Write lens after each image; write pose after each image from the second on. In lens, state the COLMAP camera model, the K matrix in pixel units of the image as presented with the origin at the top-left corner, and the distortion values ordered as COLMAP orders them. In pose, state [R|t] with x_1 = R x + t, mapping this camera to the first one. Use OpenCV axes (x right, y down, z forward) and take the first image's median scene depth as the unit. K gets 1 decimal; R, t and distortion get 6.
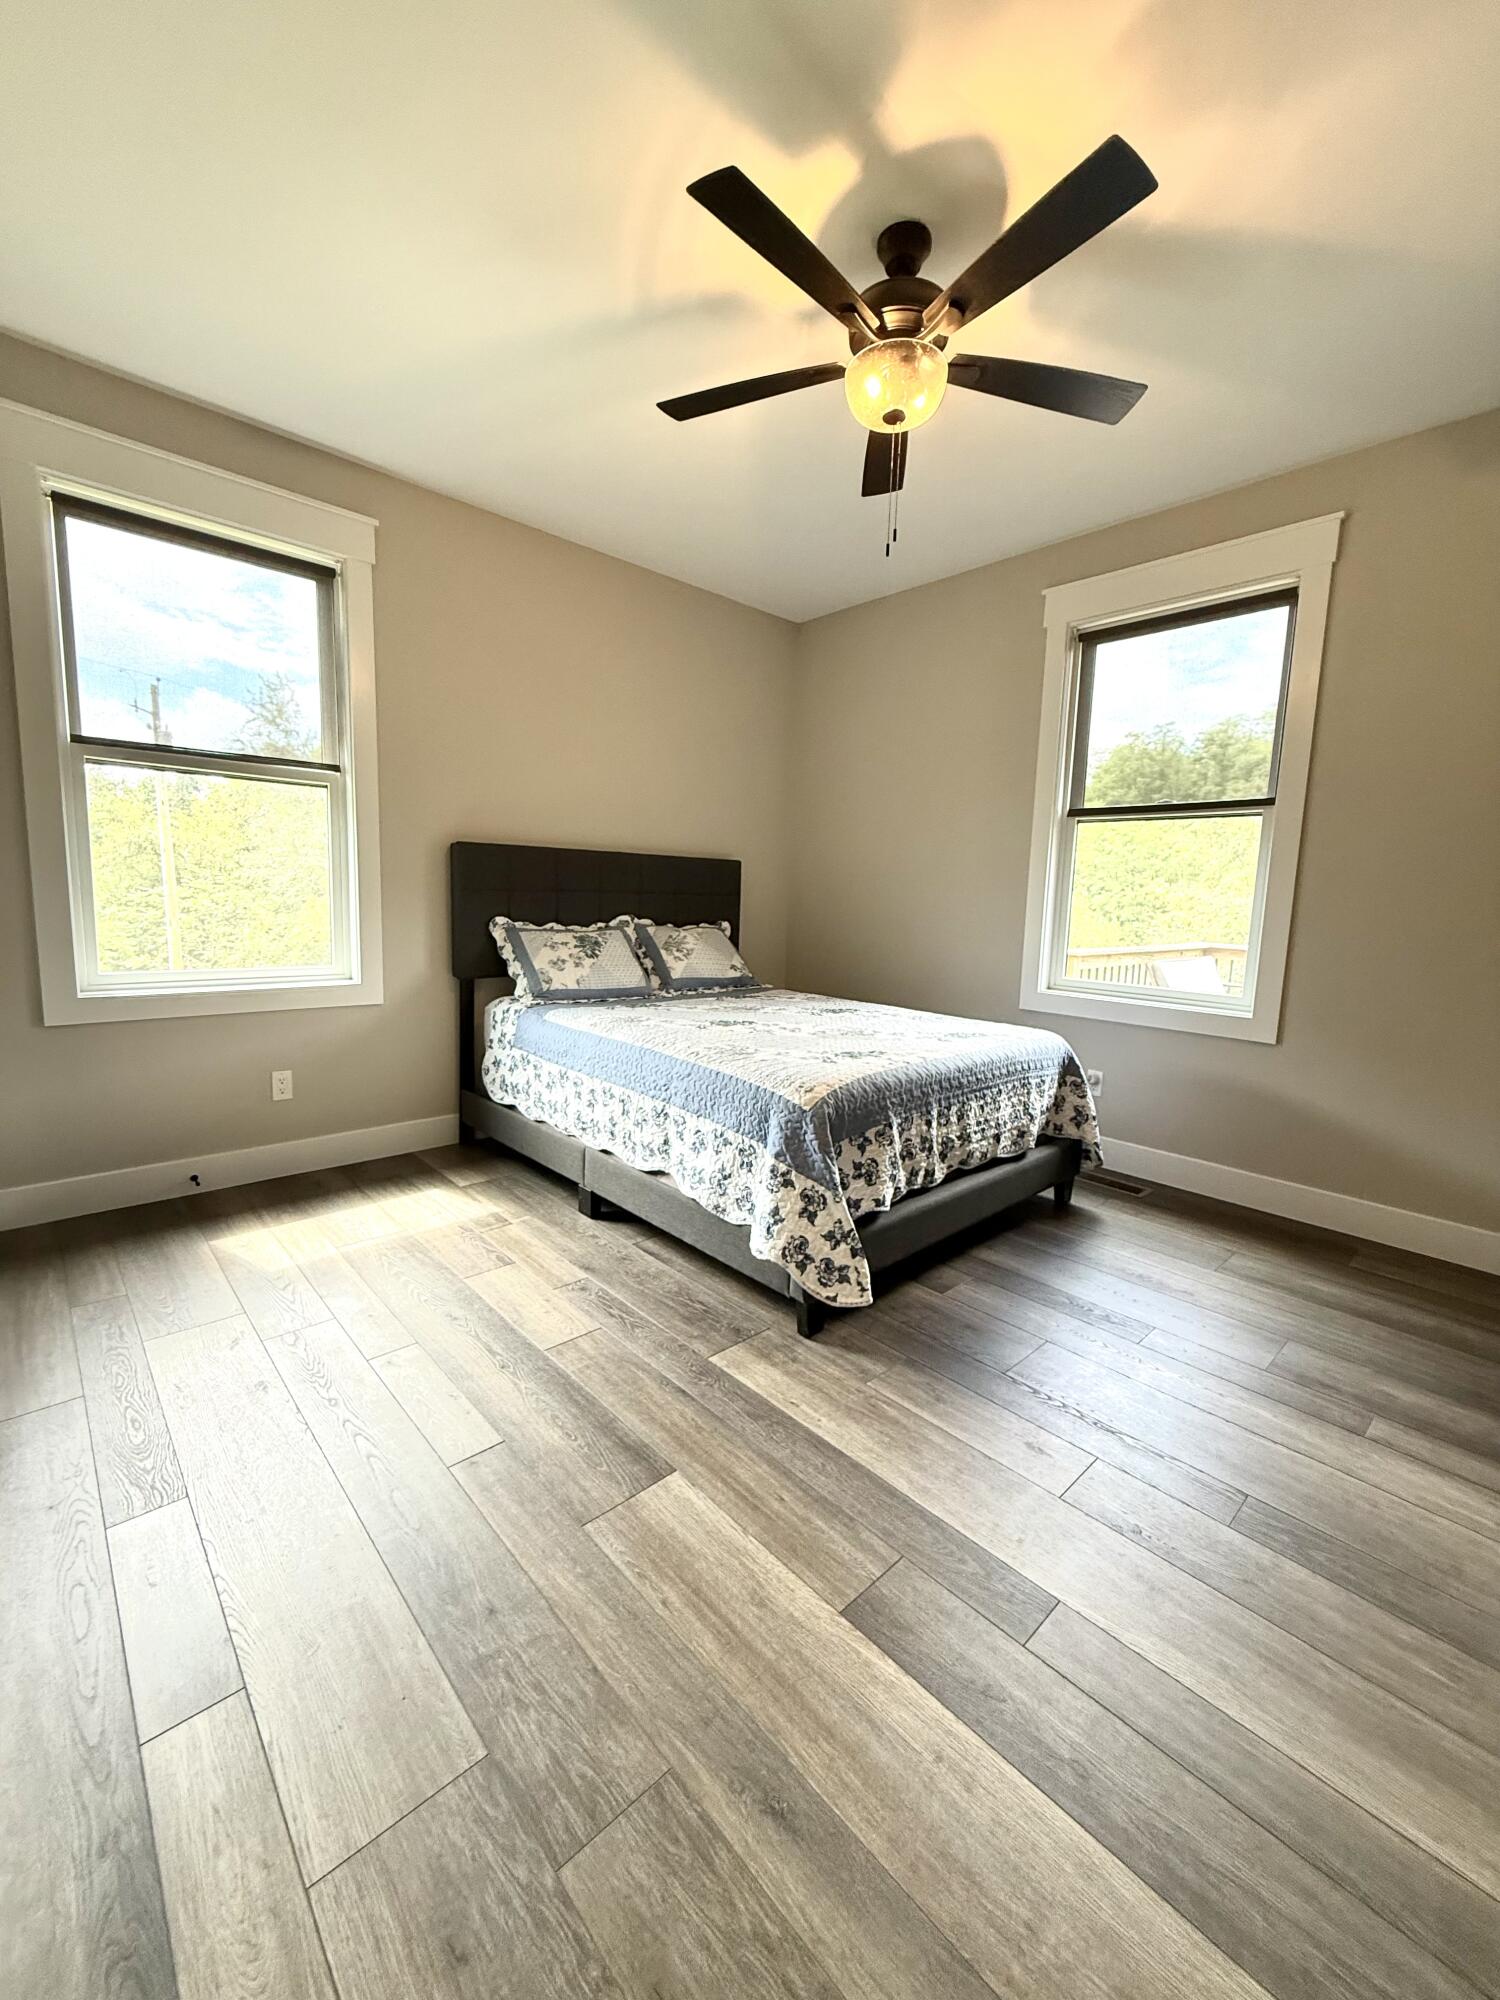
lens RADIAL K [[797.4, 0, 752.2], [0, 797.4, 997.6], [0, 0, 1]] dist [0.000717, 0.000437]
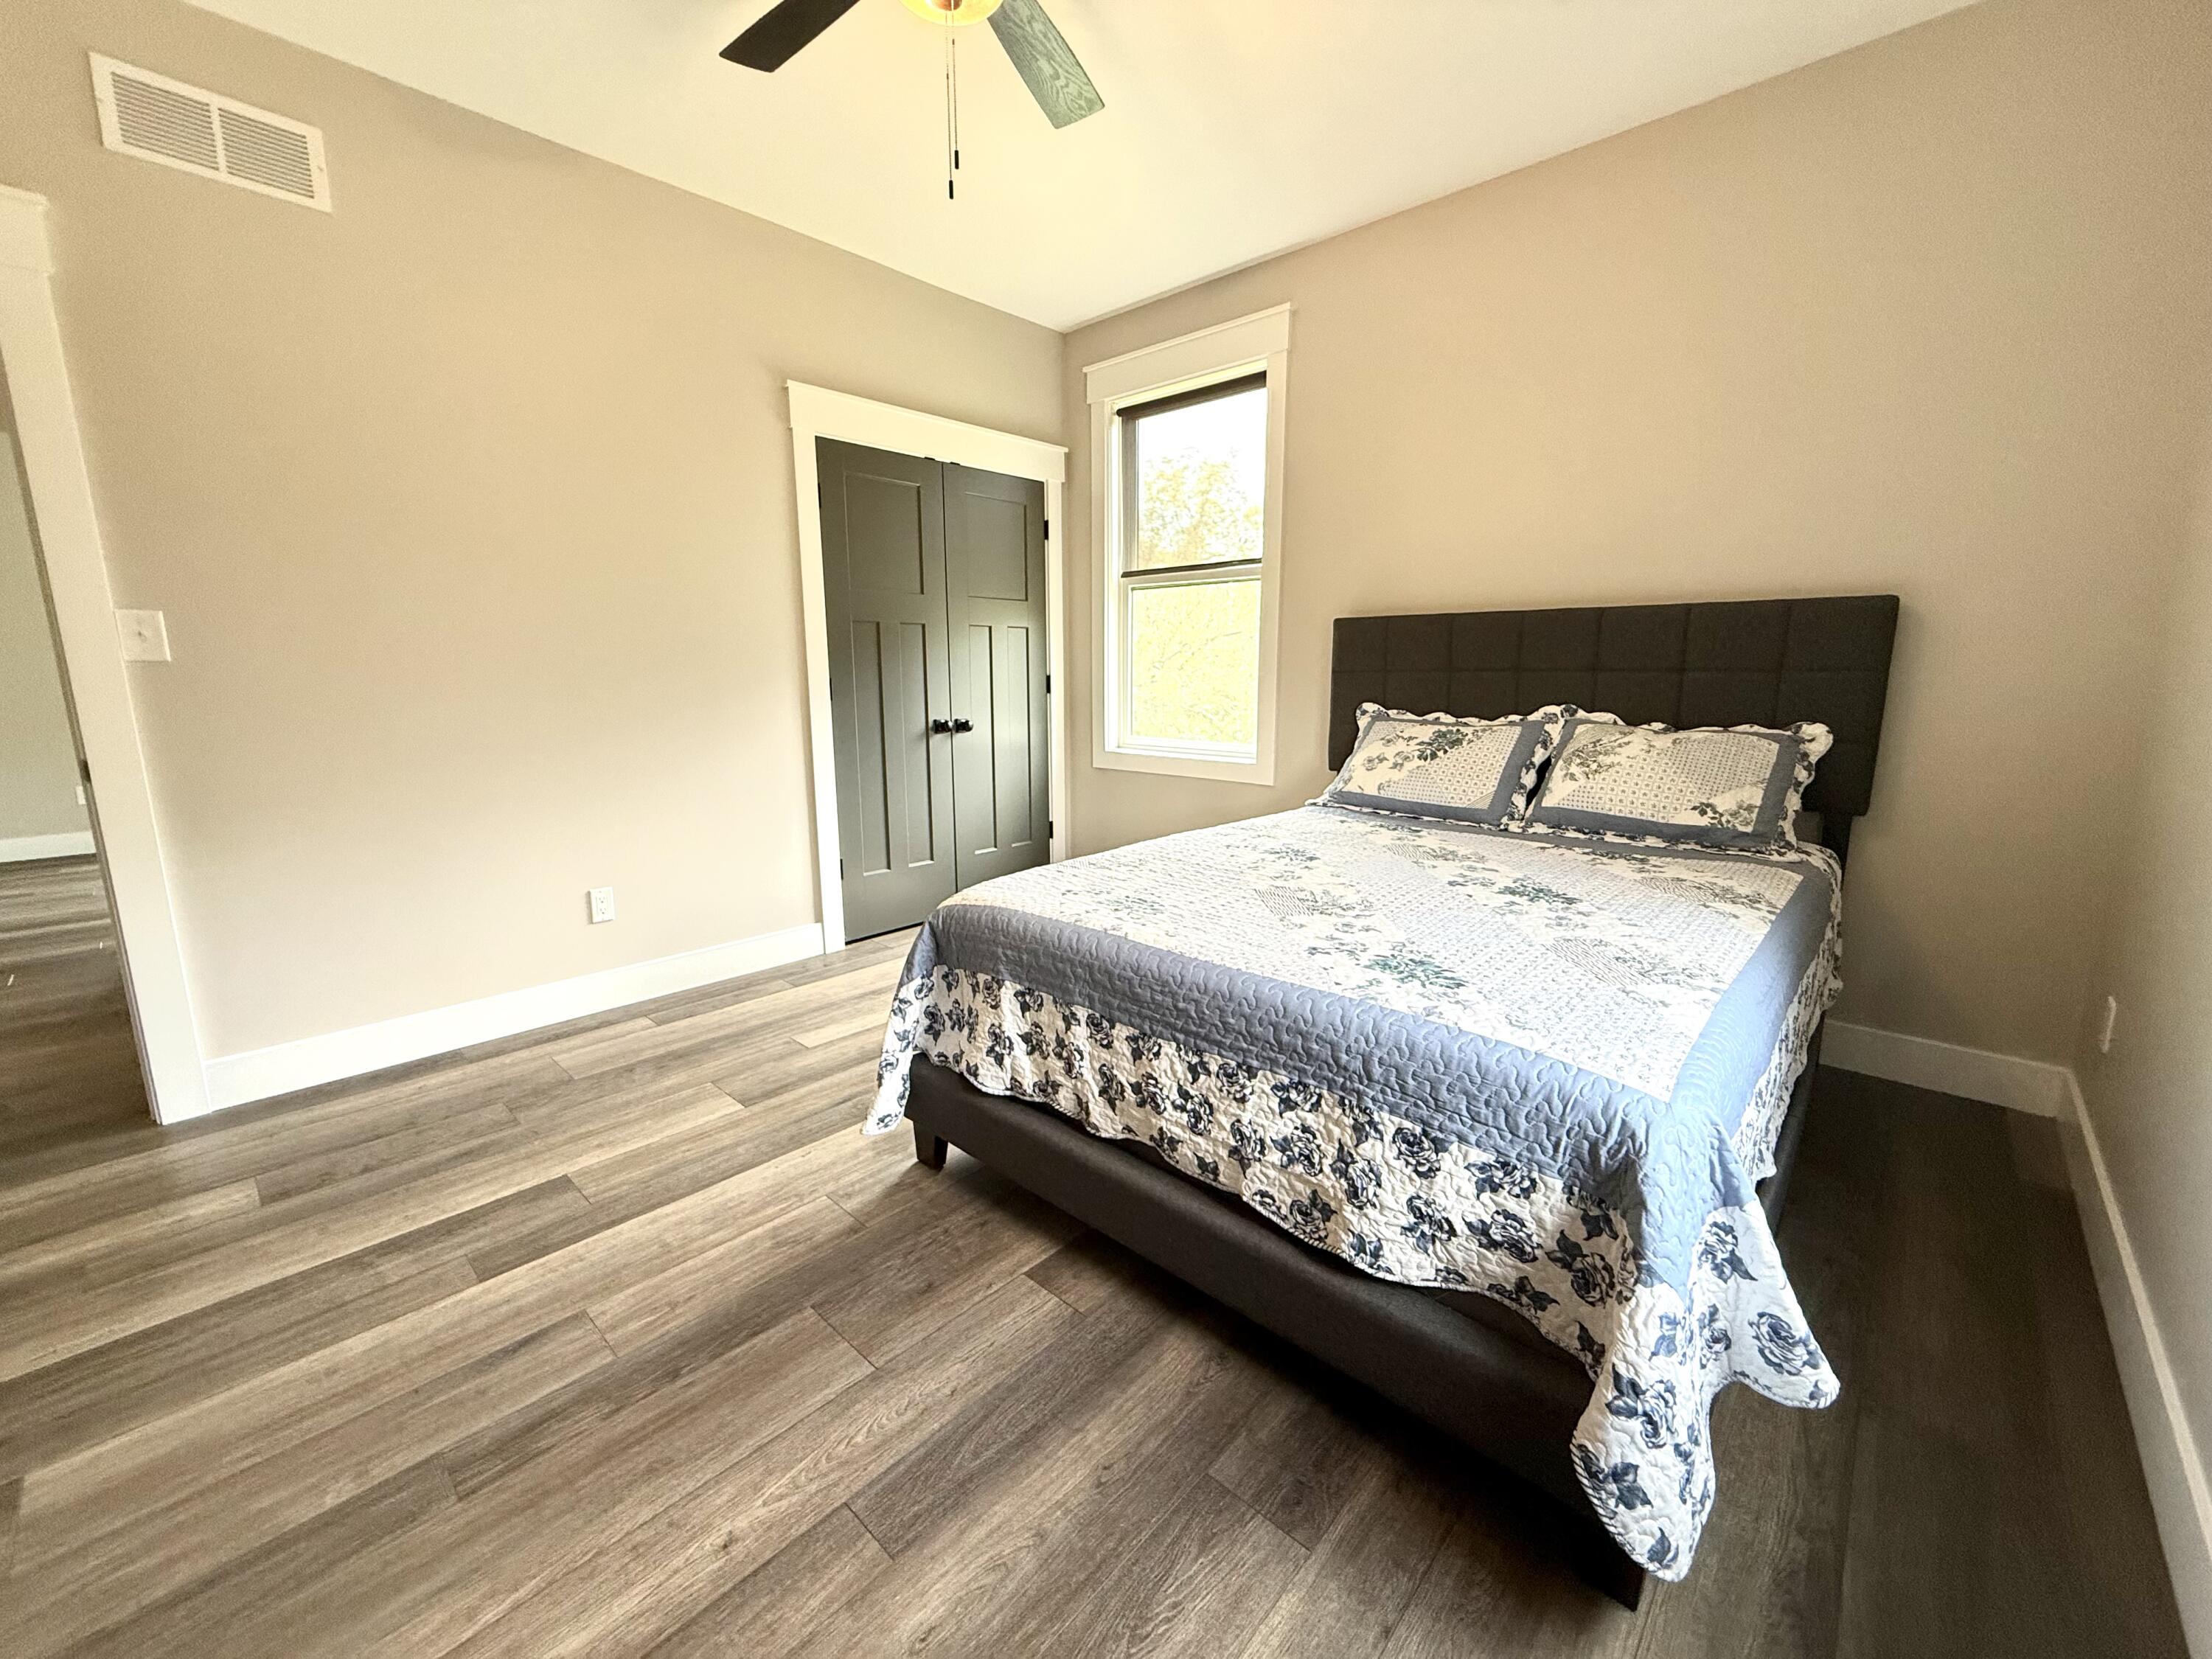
lens RADIAL K [[881.9, 0, 1100.8], [0, 881.9, 826.9], [0, 0, 1]] dist [0.000717, 0.000437]
pose [[0.069566, 0.145608, -0.986894, 0.831464], [-0.124206, 0.982856, 0.136257, -0.087088], [0.989815, 0.113100, 0.086458, 0.882390]]
